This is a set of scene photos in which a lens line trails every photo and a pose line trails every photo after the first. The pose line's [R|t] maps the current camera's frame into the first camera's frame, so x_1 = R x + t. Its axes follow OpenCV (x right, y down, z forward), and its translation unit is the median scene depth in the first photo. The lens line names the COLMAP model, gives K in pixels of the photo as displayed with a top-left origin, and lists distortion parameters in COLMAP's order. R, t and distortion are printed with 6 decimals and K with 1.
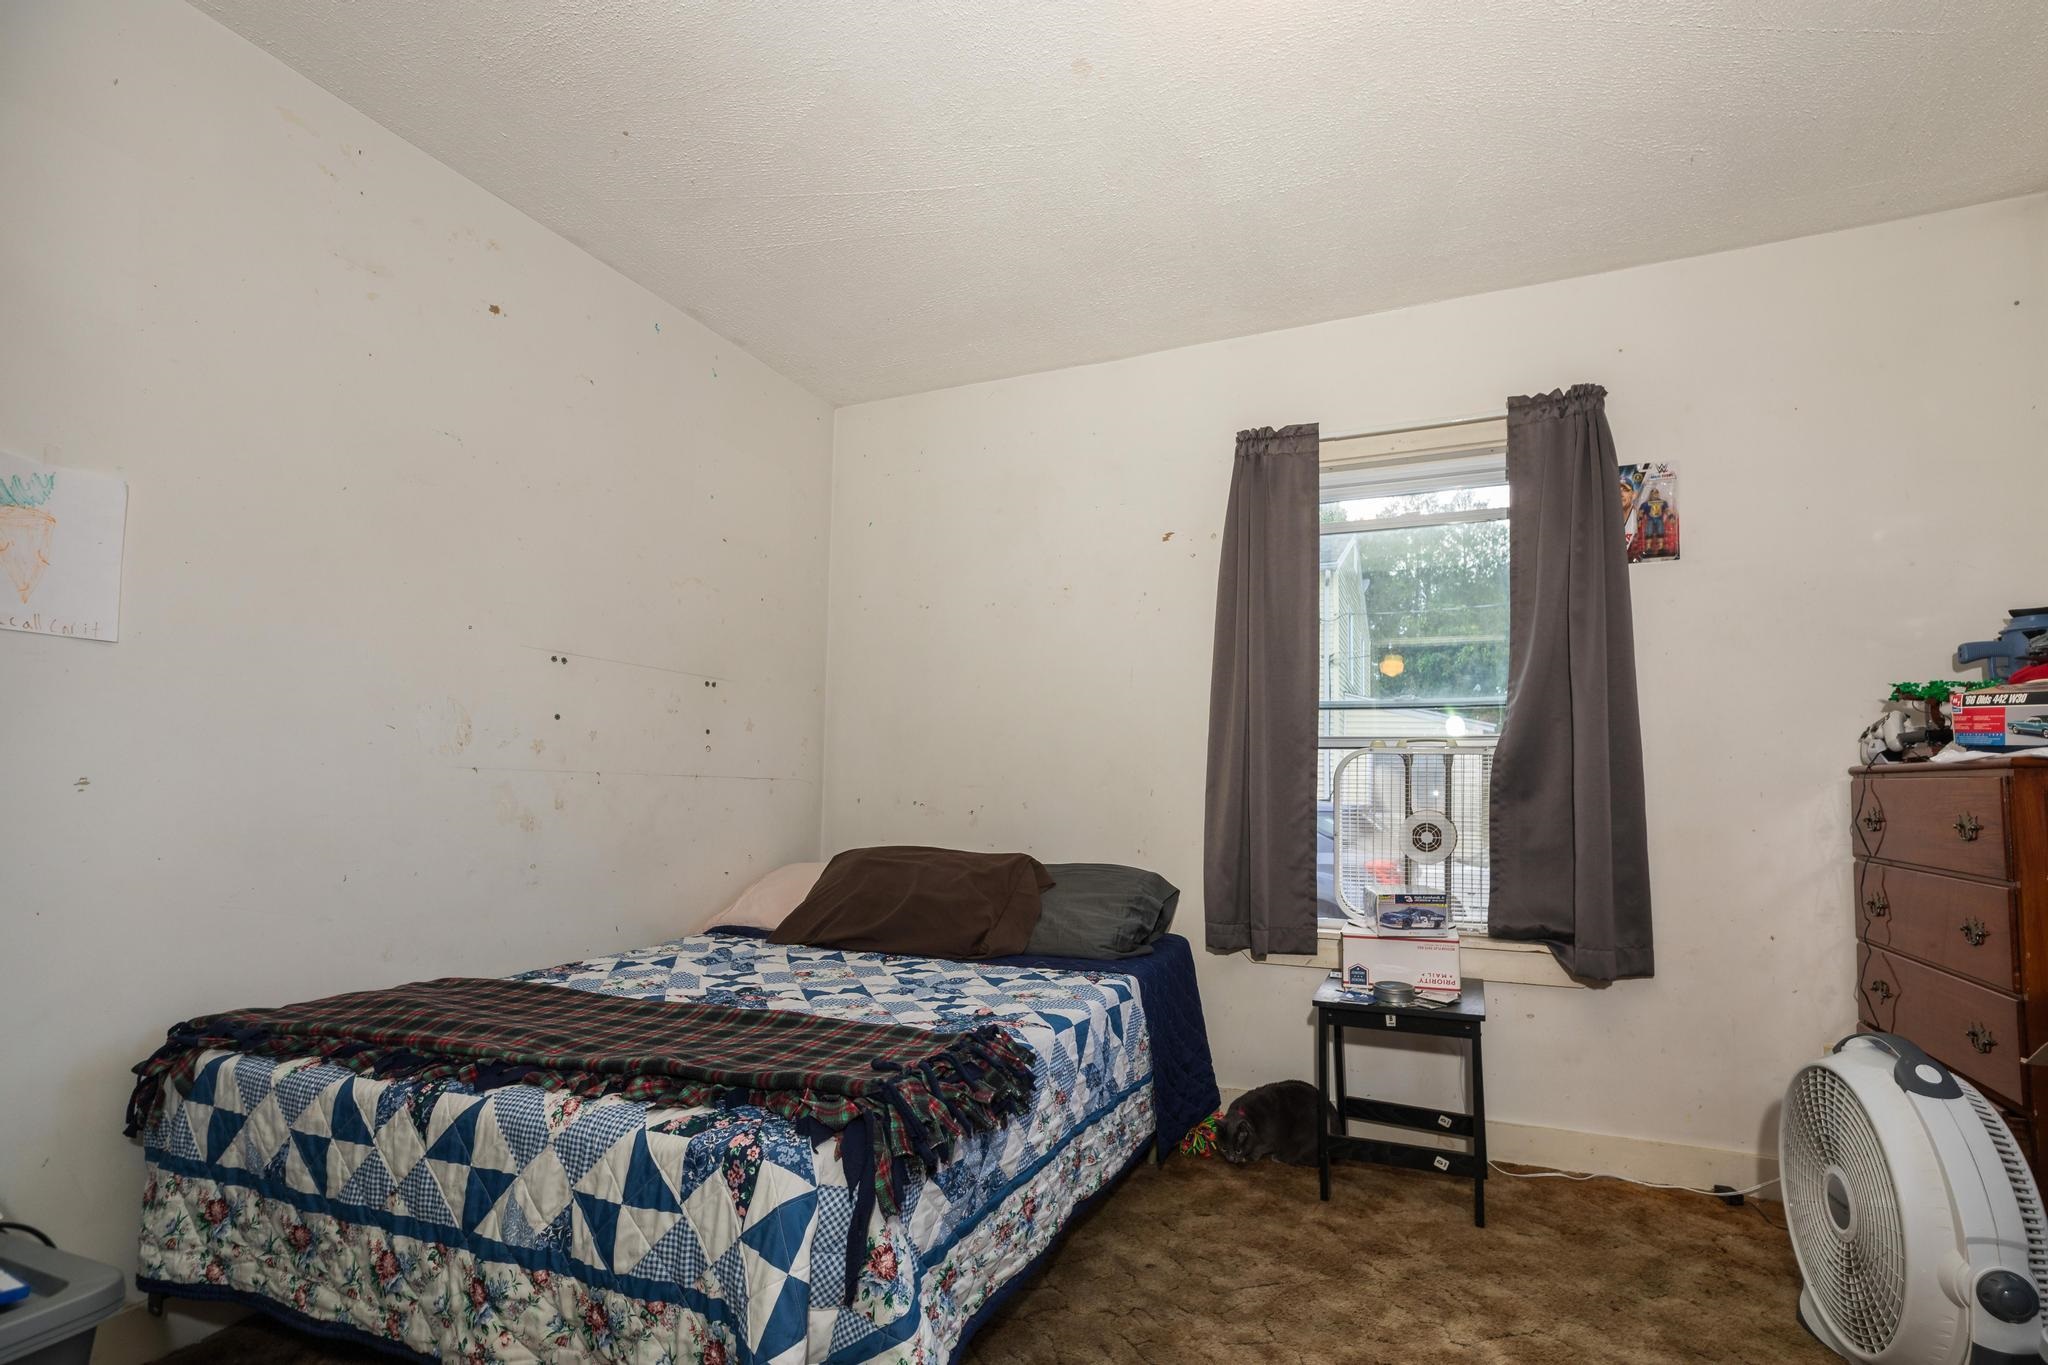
lens RADIAL K [[973.5, 0, 1035.1], [0, 973.5, 748.5], [0, 0, 1]] dist [-0.002090, -0.000163]
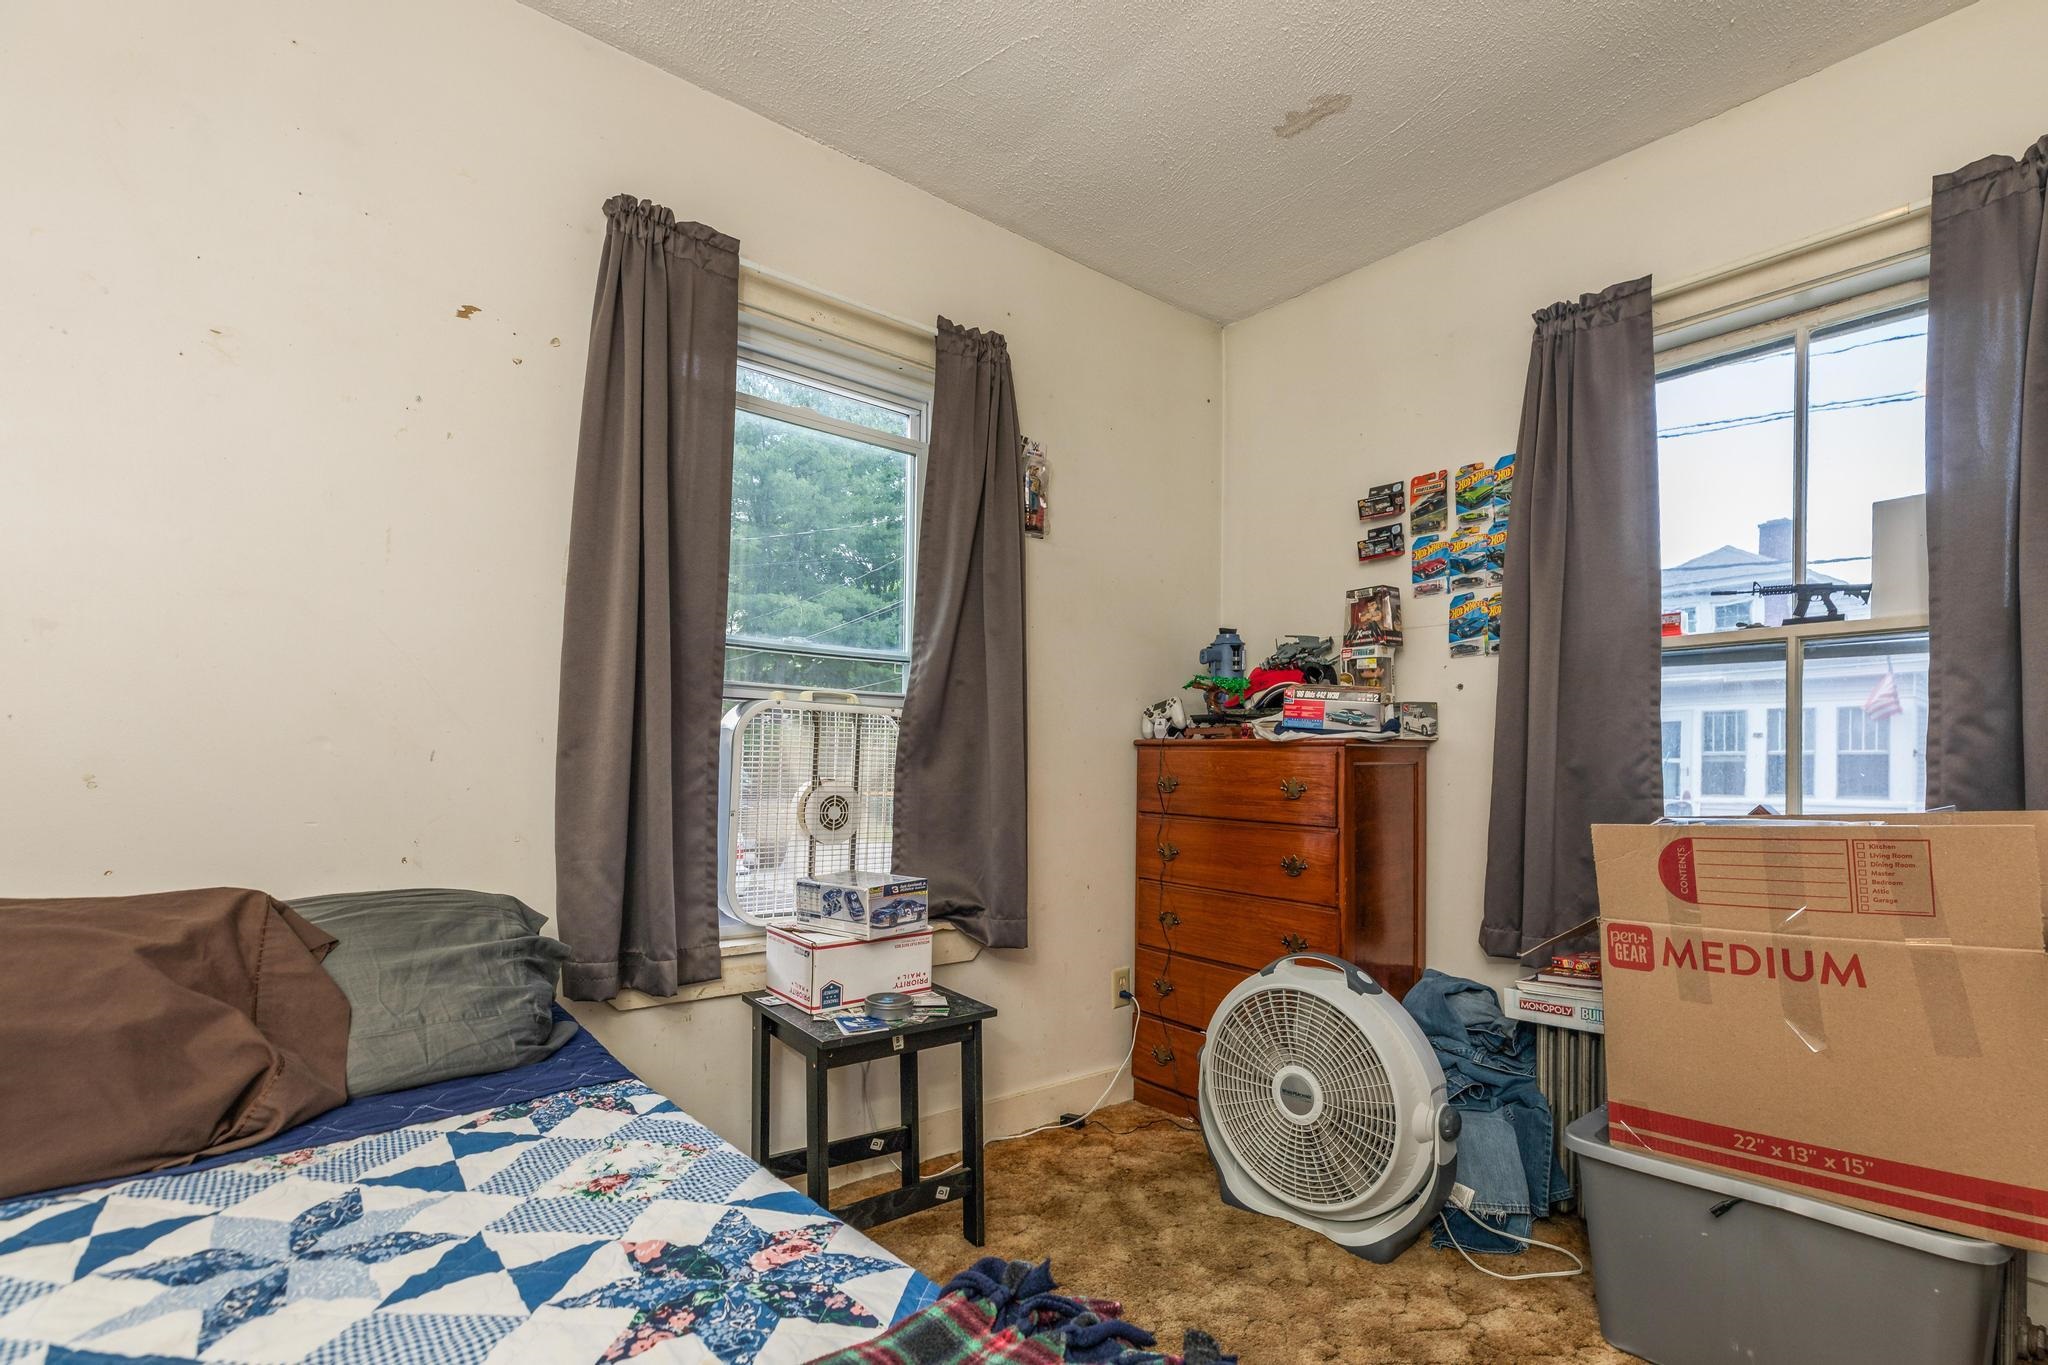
lens RADIAL K [[986.6, 0, 1024.5], [0, 986.6, 769.1], [0, 0, 1]] dist [0.001564, 0.000140]
pose [[0.438155, -0.004073, 0.898890, -0.298687], [-0.049579, 0.998358, 0.028691, 0.023914], [-0.897531, -0.057138, 0.437234, 0.524492]]
